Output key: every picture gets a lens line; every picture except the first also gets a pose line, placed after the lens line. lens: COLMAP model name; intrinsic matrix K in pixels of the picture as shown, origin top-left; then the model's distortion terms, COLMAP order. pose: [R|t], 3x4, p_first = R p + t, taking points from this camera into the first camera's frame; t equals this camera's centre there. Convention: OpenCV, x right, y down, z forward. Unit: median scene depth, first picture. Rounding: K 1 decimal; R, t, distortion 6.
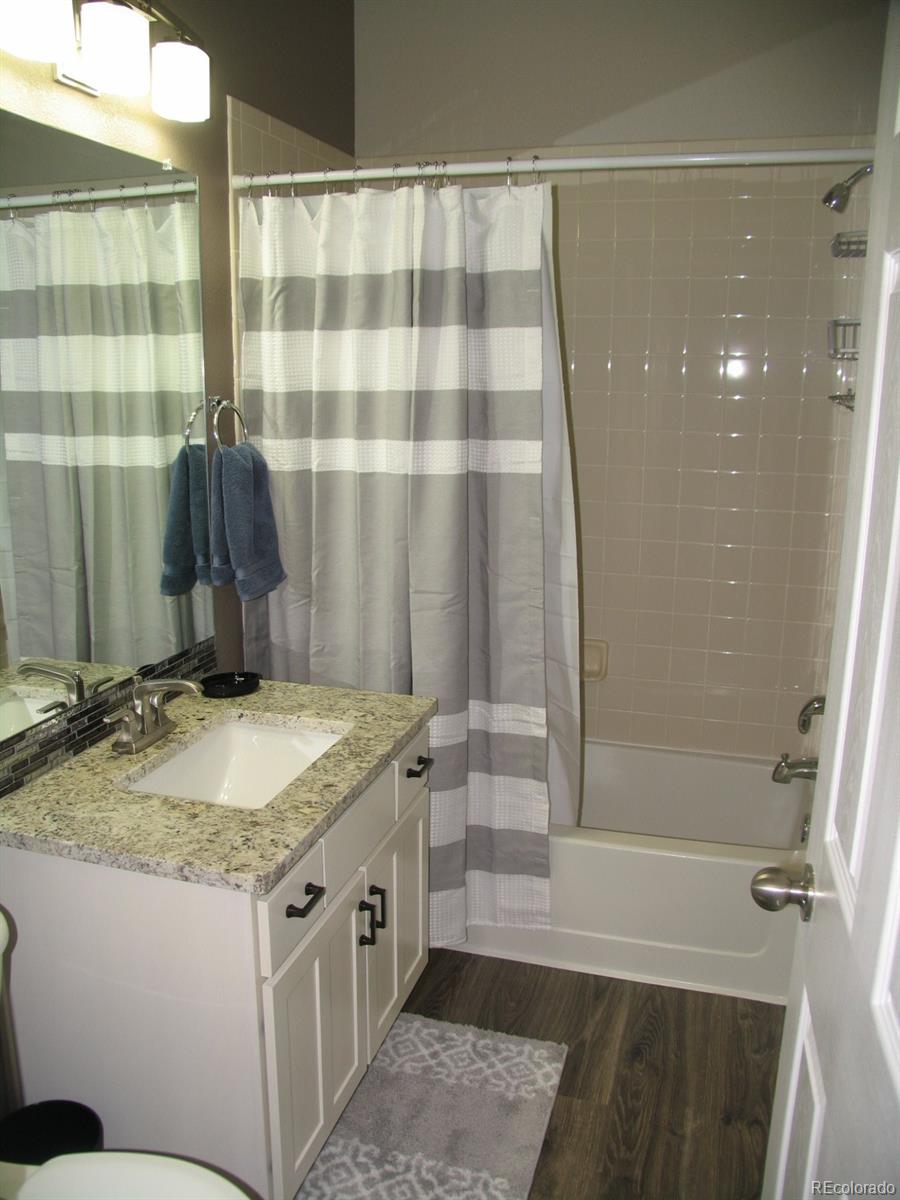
lens RADIAL K [[1033.2, 0, 450.0], [0, 1033.2, 600.0], [0, 0, 1]] dist [-0.214964, 0.212102]
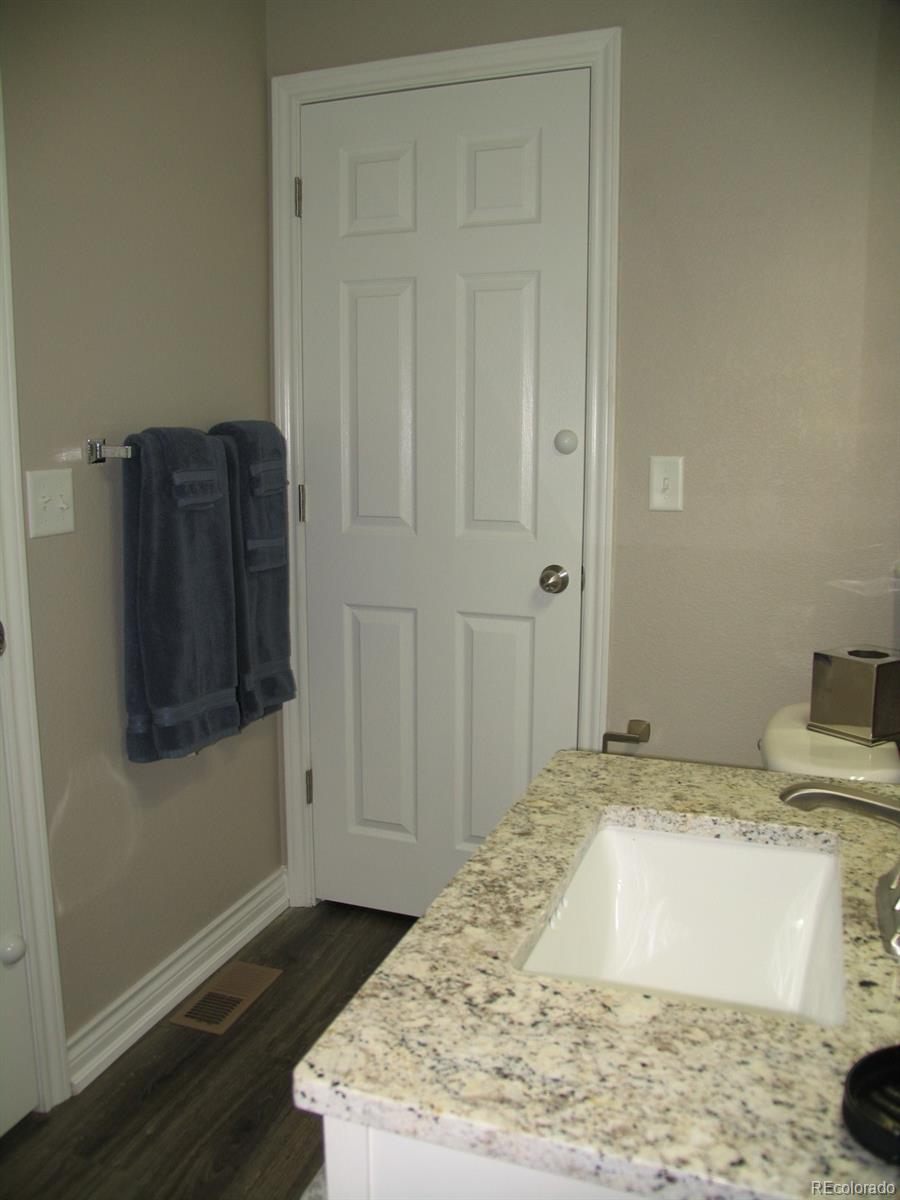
lens RADIAL K [[1033.2, 0, 450.0], [0, 1033.2, 600.0], [0, 0, 1]] dist [-0.214964, 0.212102]
pose [[-0.998290, -0.017795, 0.055673, -0.095707], [0.004982, 0.923155, 0.384395, -0.213899], [-0.058235, 0.384015, -0.921489, 1.458132]]
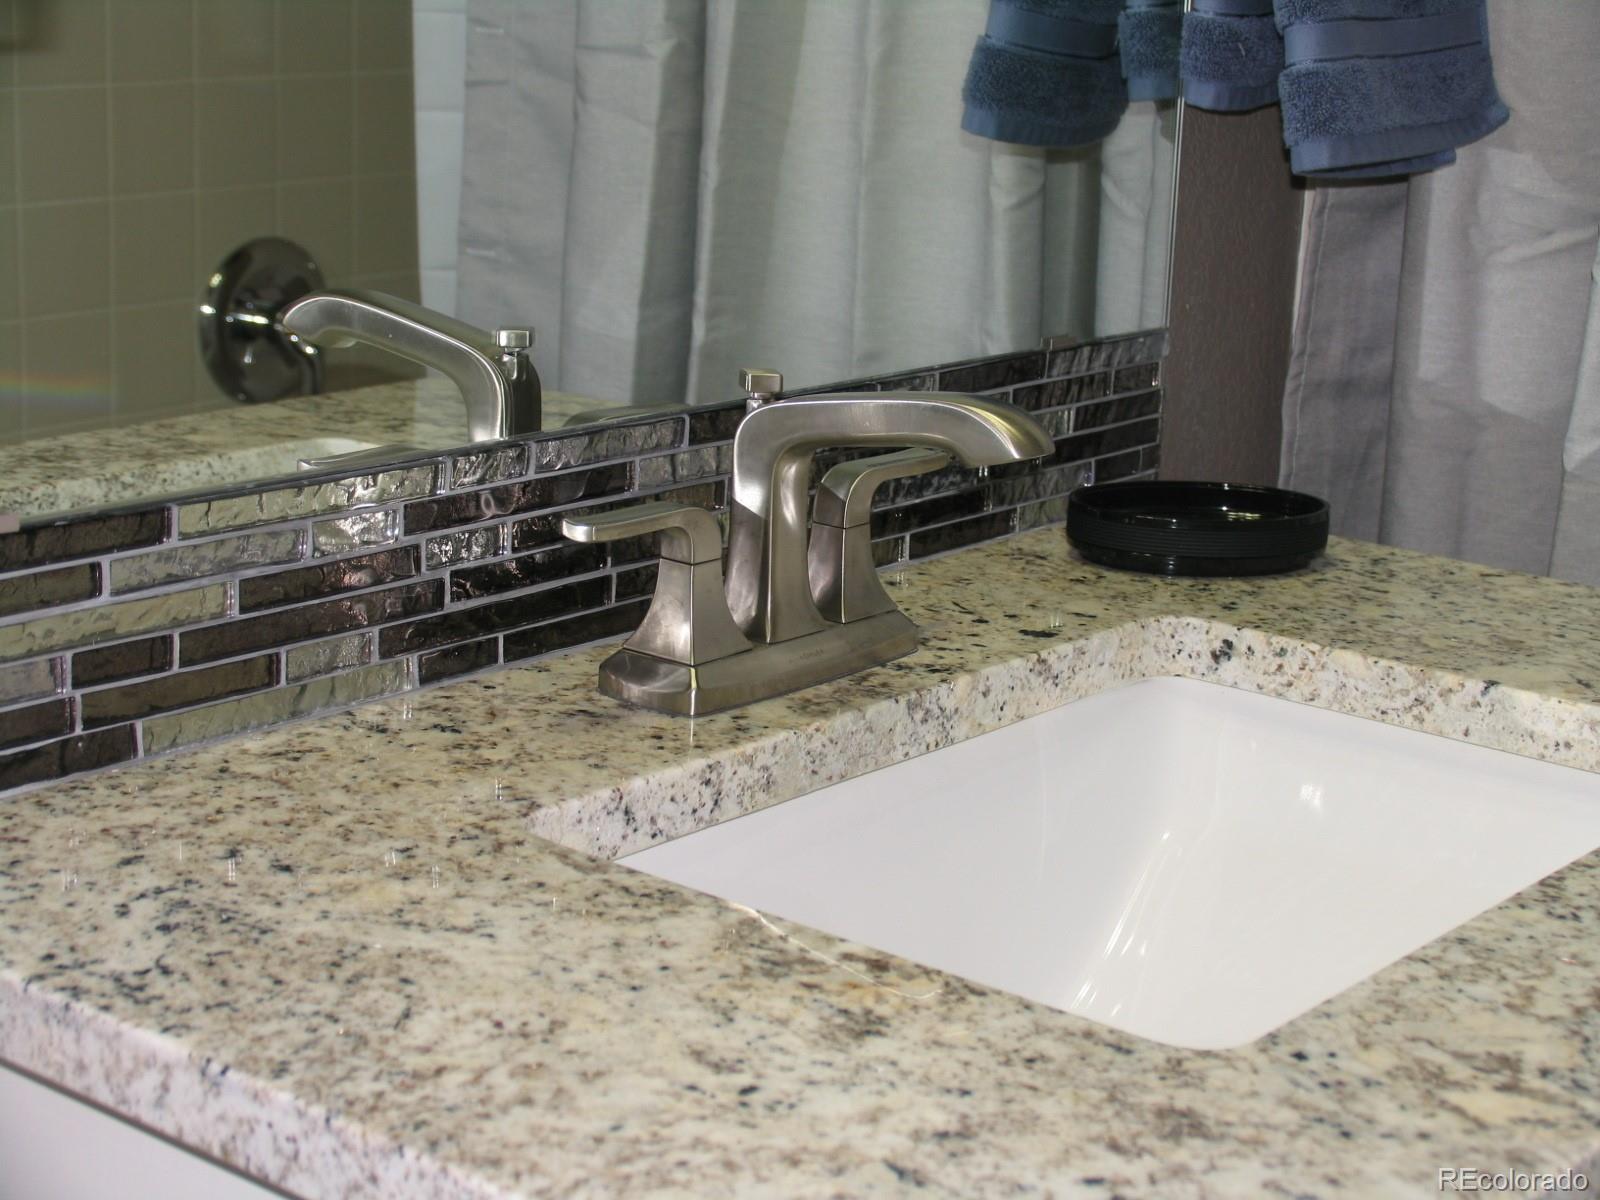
lens RADIAL K [[2923.9, 0, 800.0], [0, 2923.9, 600.0], [0, 0, 1]] dist [-0.058031, -0.171696]
pose [[0.922558, 0.127242, -0.364276, -0.068930], [-0.122138, 0.991819, 0.037119, 0.101646], [0.366019, 0.010248, 0.930551, 0.430187]]
